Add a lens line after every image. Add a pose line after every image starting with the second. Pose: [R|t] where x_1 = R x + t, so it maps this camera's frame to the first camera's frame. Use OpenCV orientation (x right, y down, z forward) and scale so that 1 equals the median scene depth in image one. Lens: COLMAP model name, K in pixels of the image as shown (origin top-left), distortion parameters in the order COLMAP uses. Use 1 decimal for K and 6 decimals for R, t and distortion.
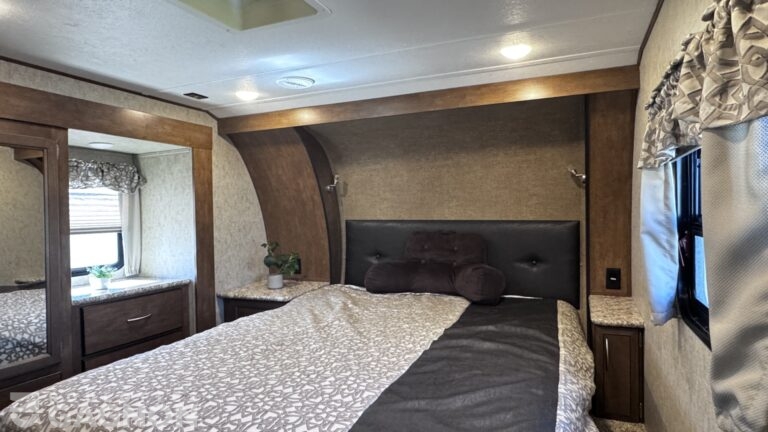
lens RADIAL K [[457.8, 0, 383.0], [0, 457.8, 216.3], [0, 0, 1]] dist [-0.008006, 0.002110]
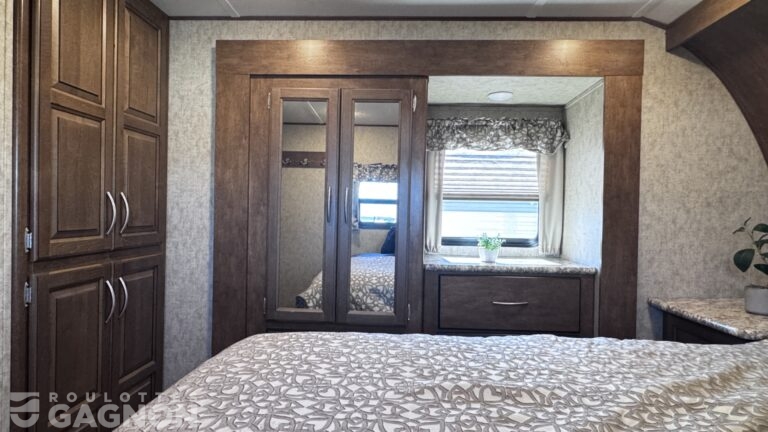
lens RADIAL K [[457.8, 0, 384.0], [0, 457.8, 221.4], [0, 0, 1]] dist [-0.008006, 0.002110]
pose [[0.352085, 0.043391, -0.934962, 0.117072], [-0.032648, 0.998886, 0.034063, 0.055033], [0.935398, 0.018531, 0.353110, 0.463751]]
